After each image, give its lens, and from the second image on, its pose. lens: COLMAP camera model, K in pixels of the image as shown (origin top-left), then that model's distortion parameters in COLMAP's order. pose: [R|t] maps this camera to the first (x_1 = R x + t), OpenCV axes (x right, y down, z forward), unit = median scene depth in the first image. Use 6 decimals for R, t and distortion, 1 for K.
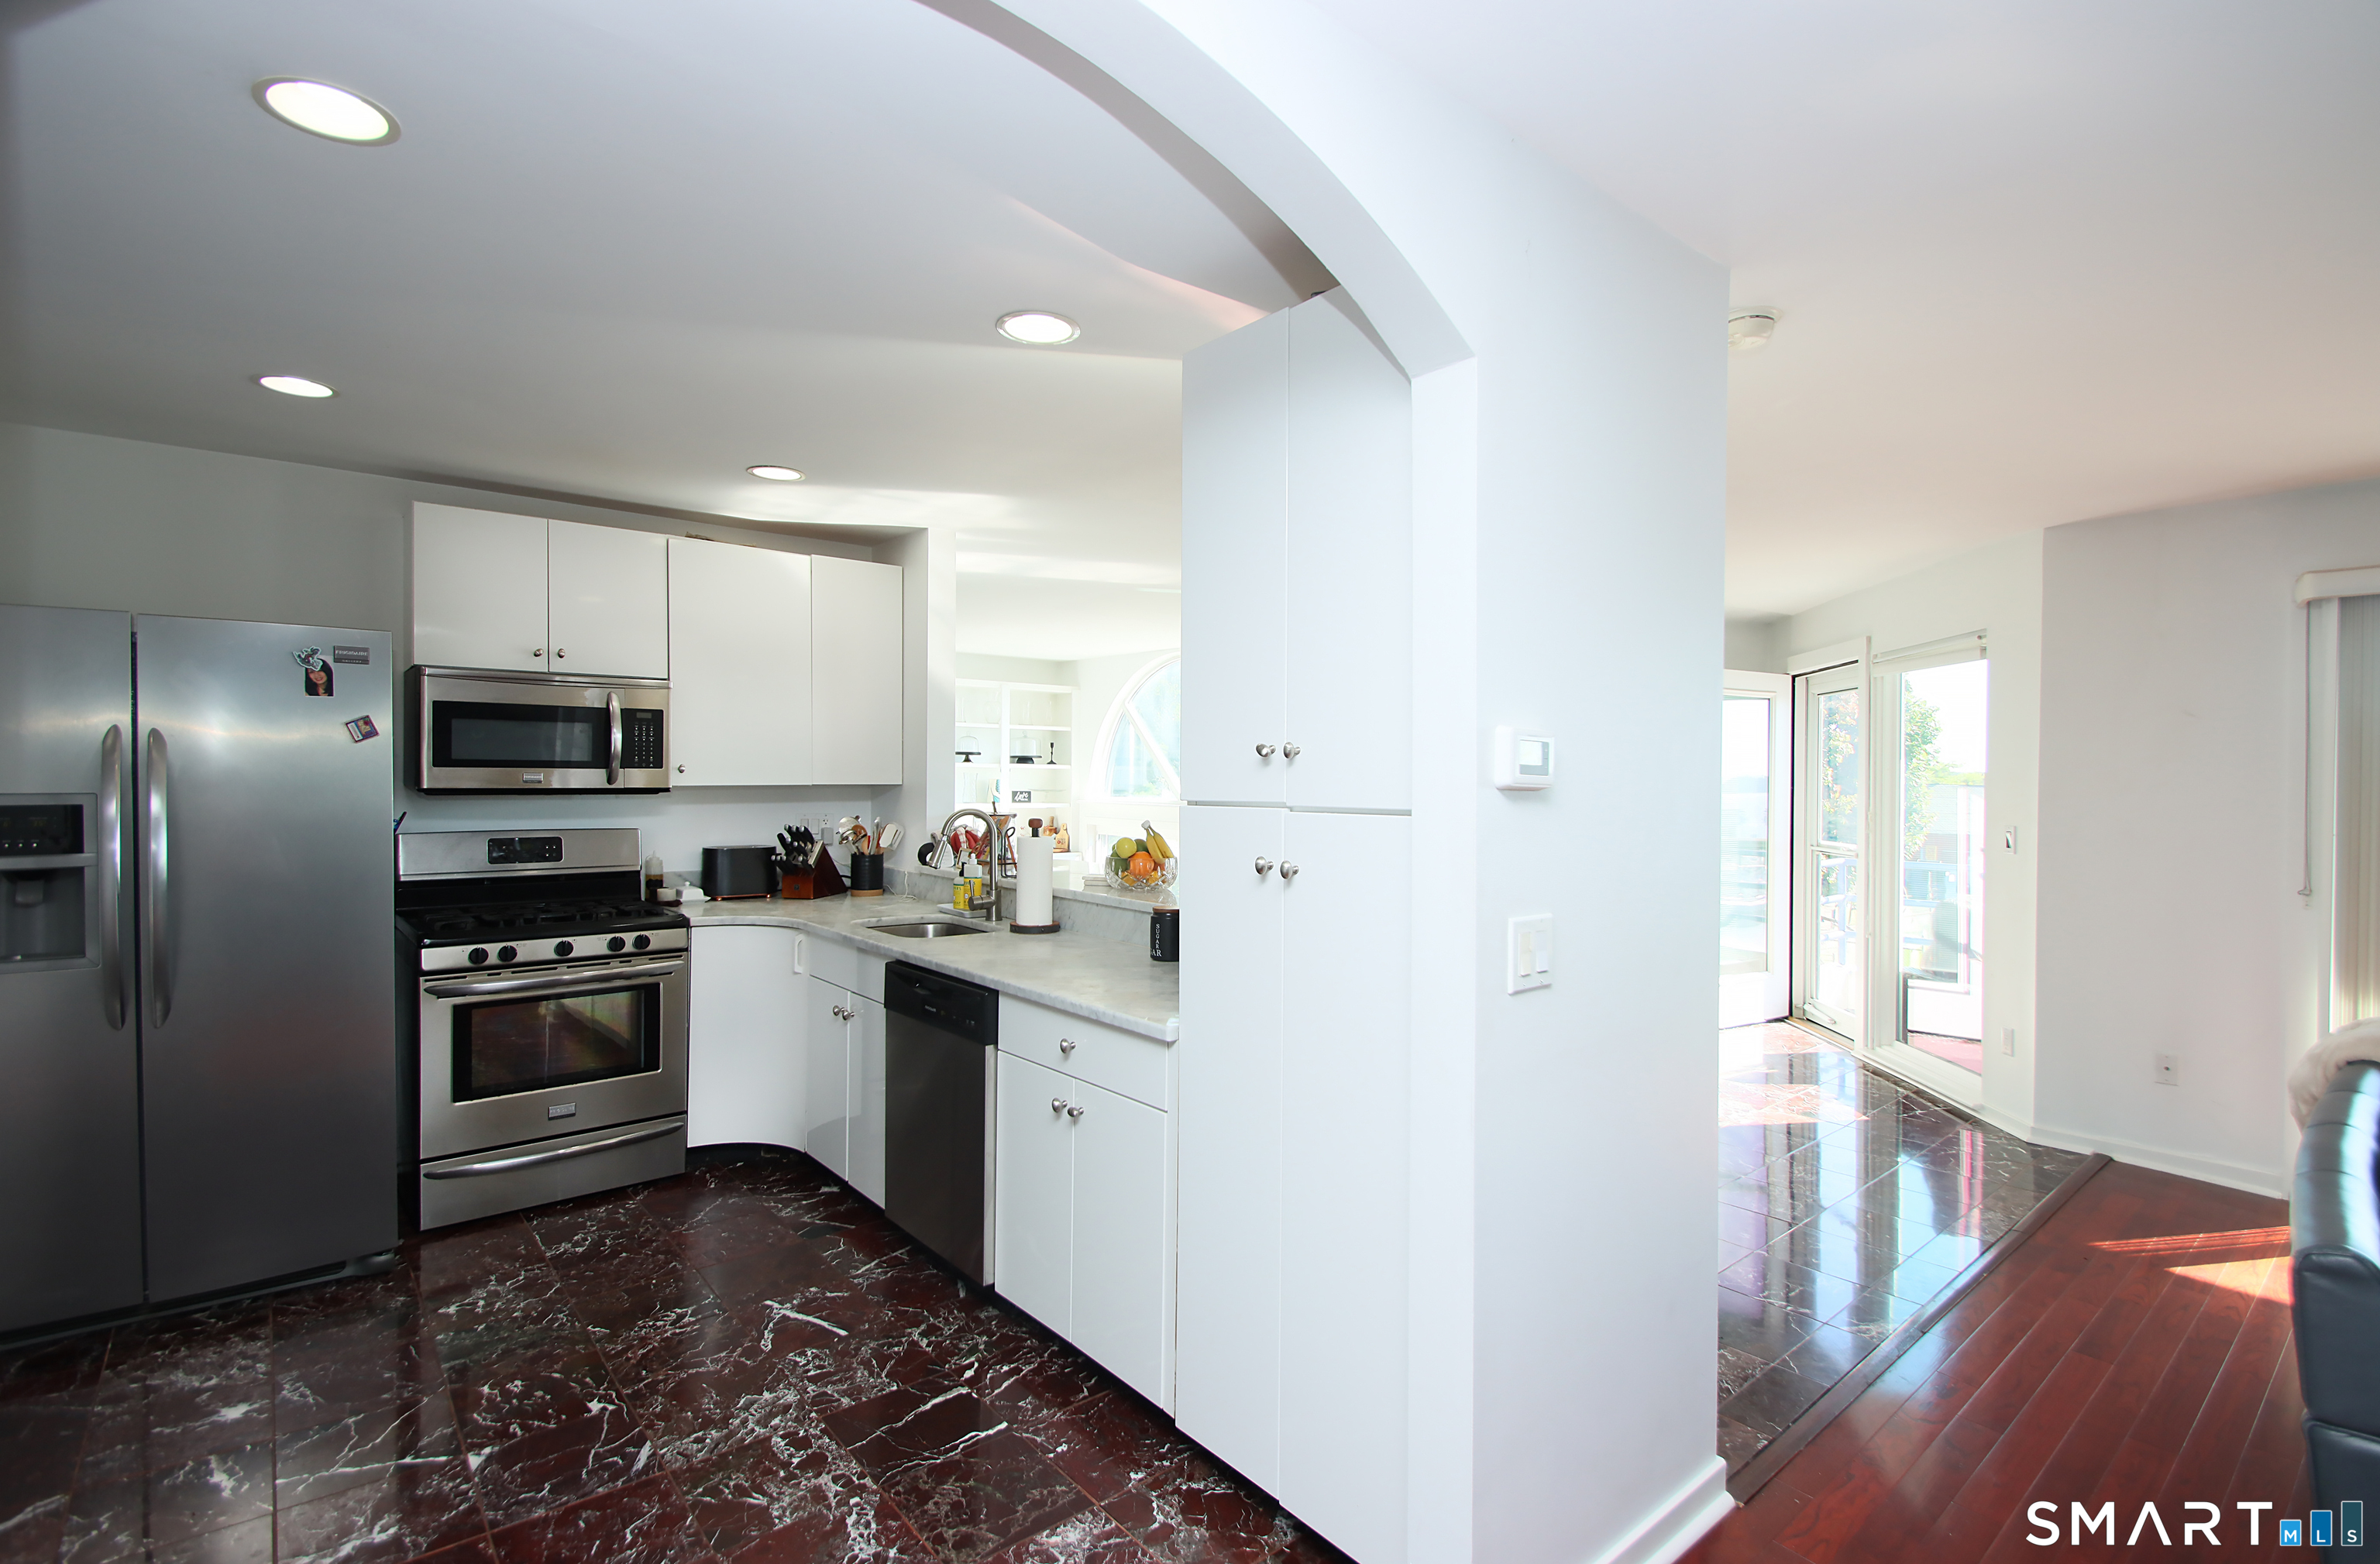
lens RADIAL K [[1092.8, 0, 1190.0], [0, 1092.8, 782.0], [0, 0, 1]] dist [0.005450, -0.012940]
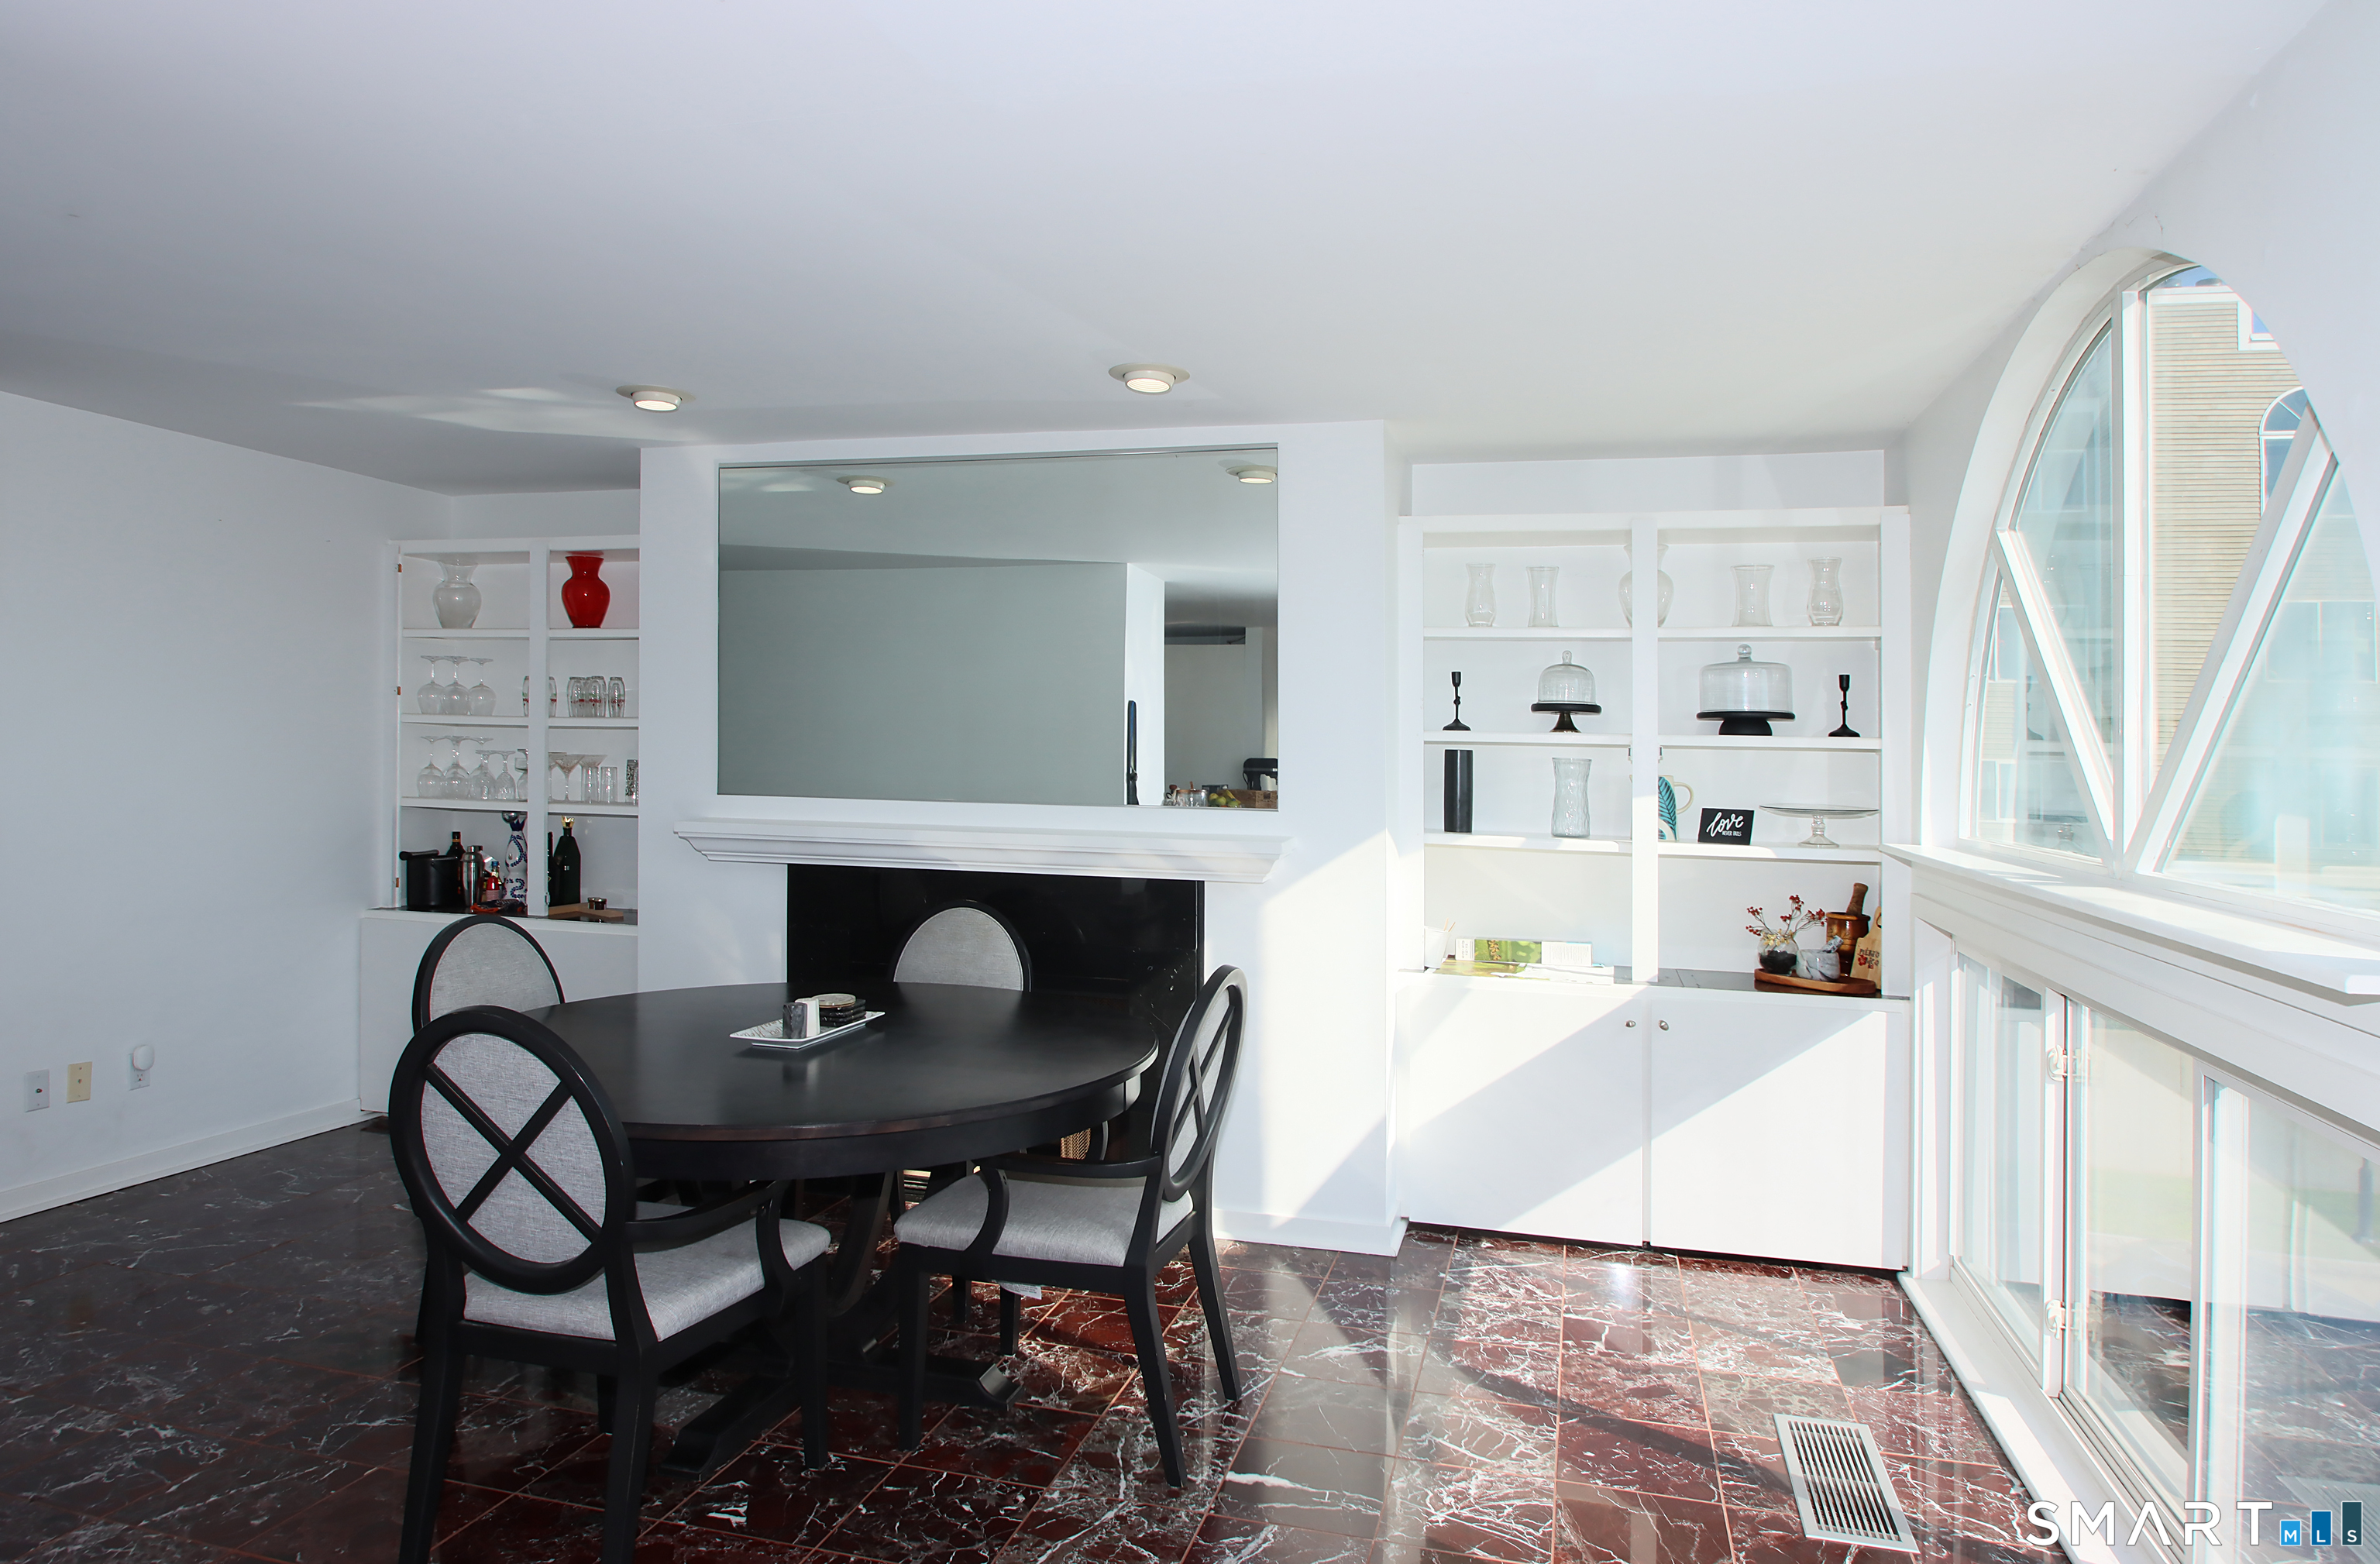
lens RADIAL K [[1472.9, 0, 1196.0], [0, 1472.9, 709.6], [0, 0, 1]] dist [-0.004537, -0.000403]
pose [[0.576548, -0.015941, -0.816908, 0.143975], [-0.014199, 0.999463, -0.029524, -0.008055], [0.816940, 0.028621, 0.576012, 0.575309]]
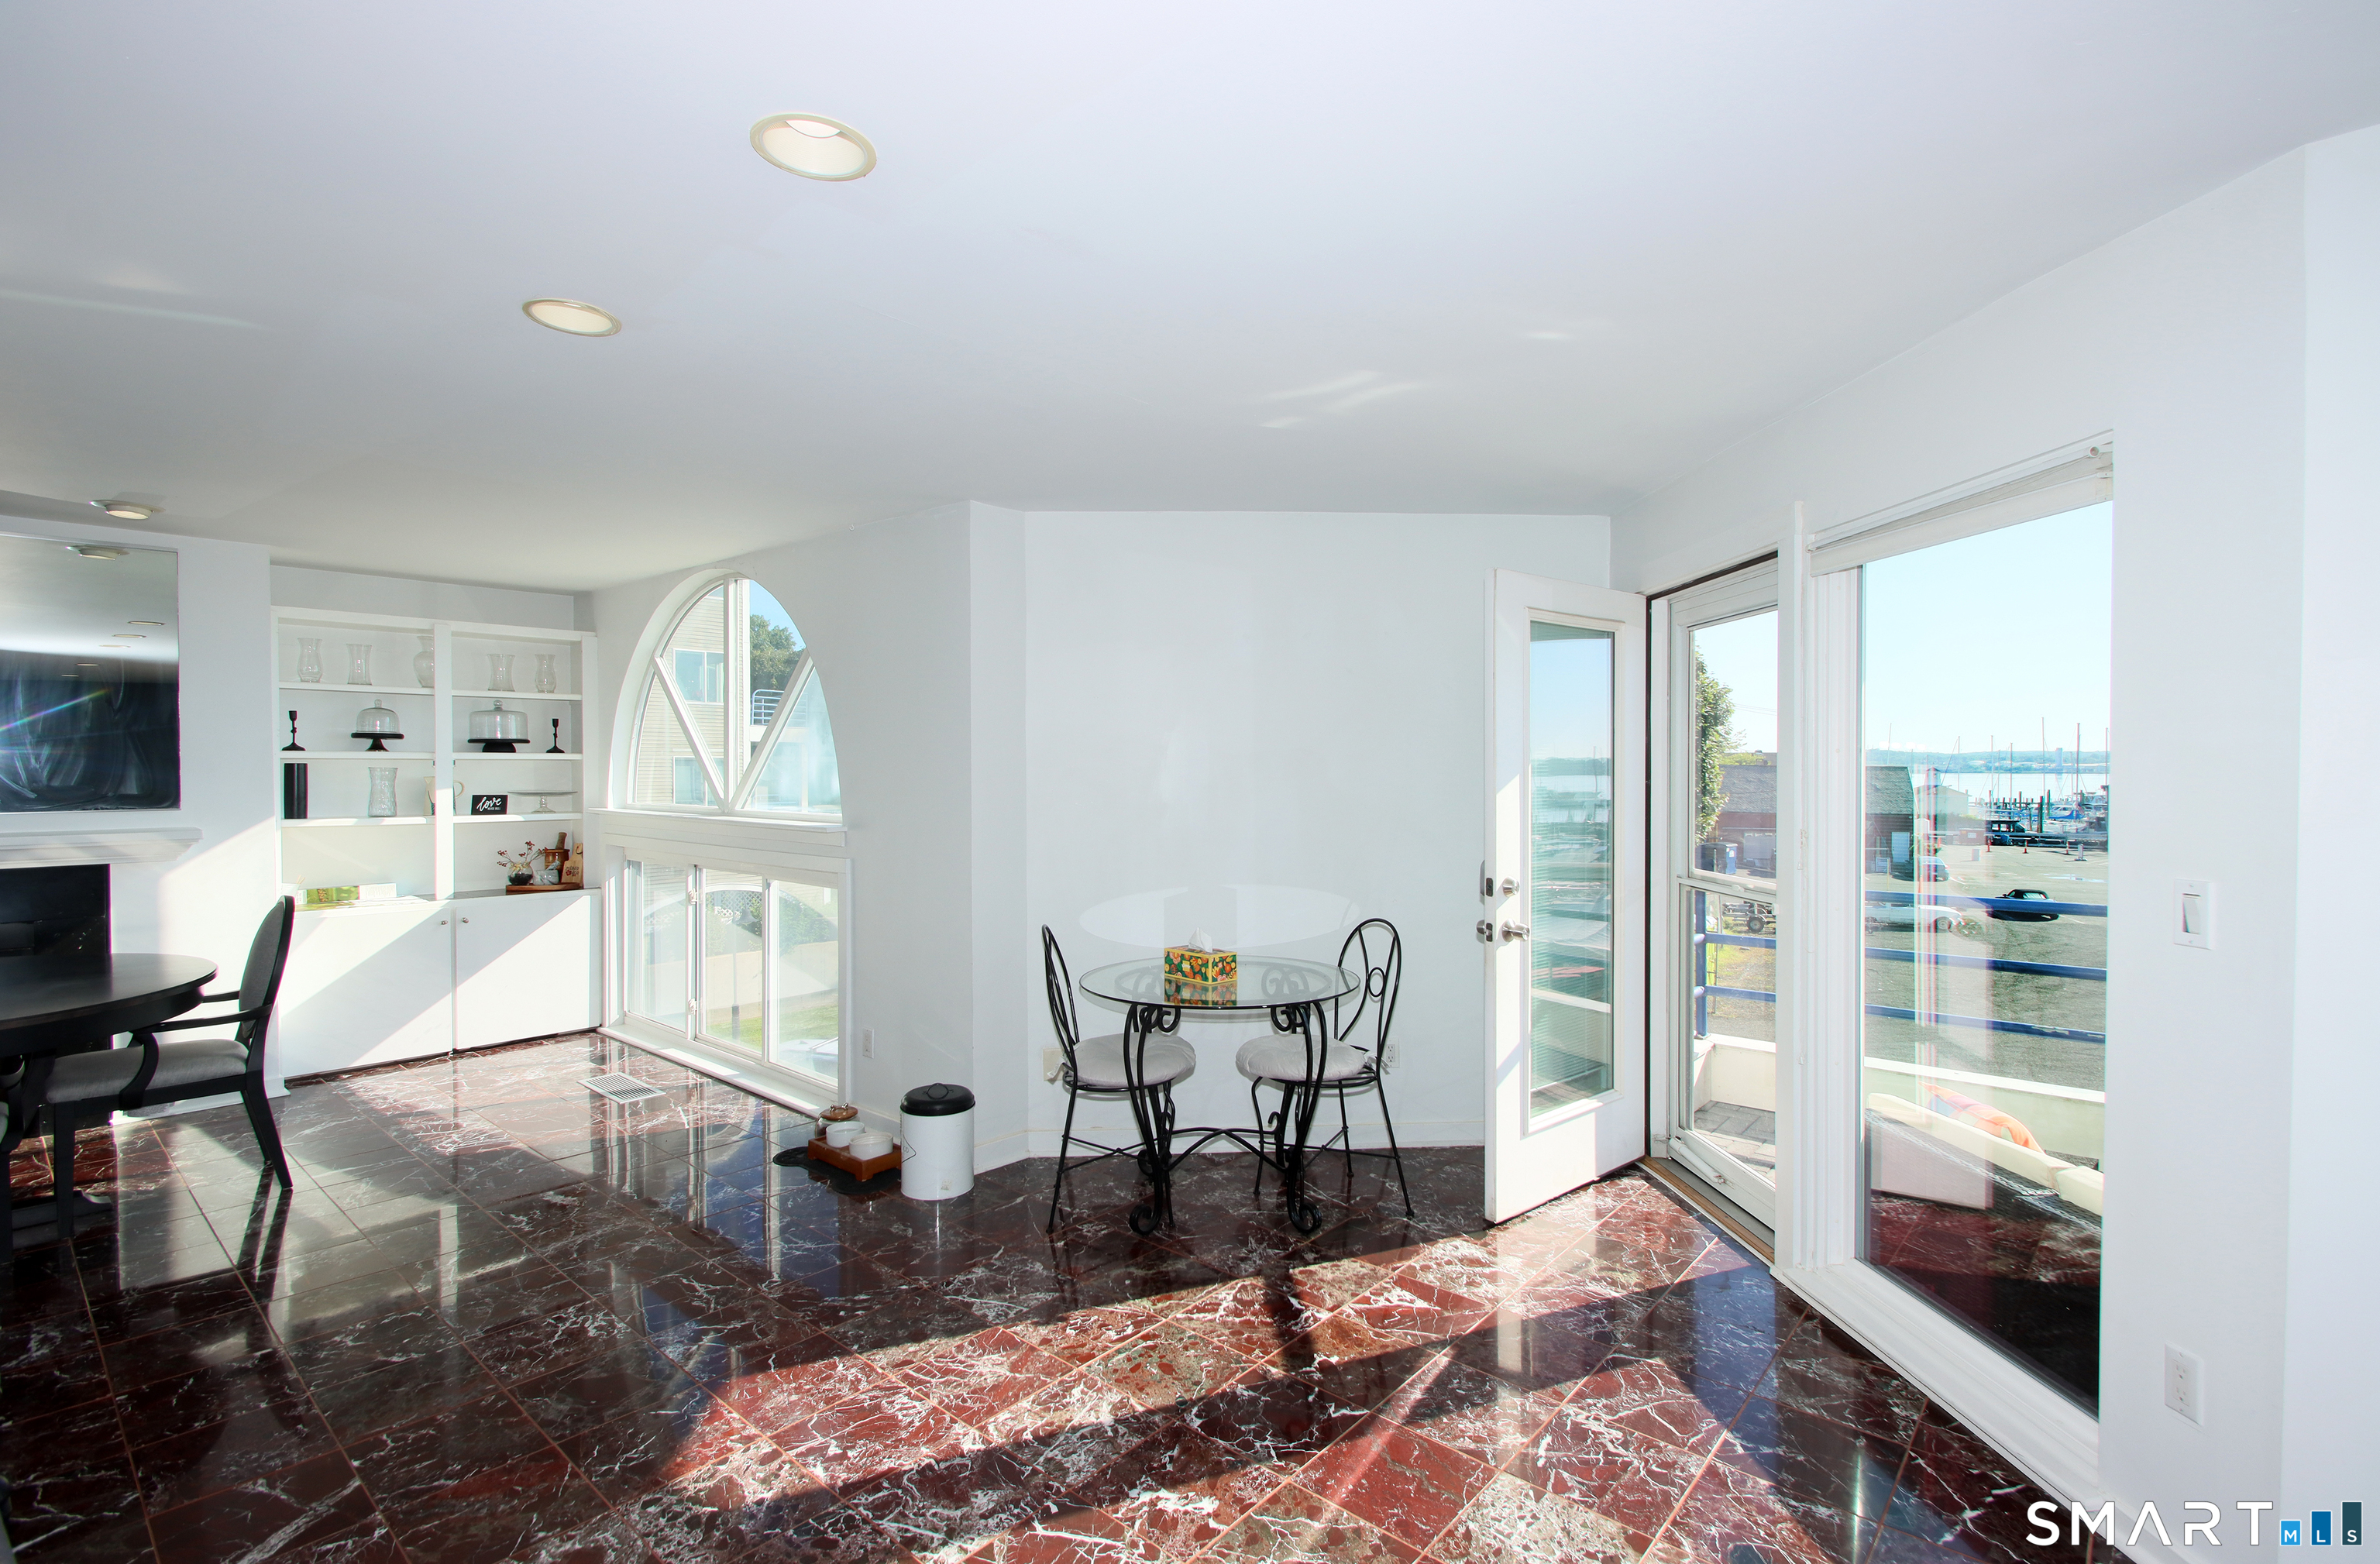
lens RADIAL K [[1092.8, 0, 1190.0], [0, 1092.8, 782.0], [0, 0, 1]] dist [0.005450, -0.012940]
pose [[0.988025, -0.012077, 0.153818, 0.148329], [0.010087, 0.999855, 0.013710, -0.003910], [-0.153961, -0.011994, 0.988004, 0.315407]]
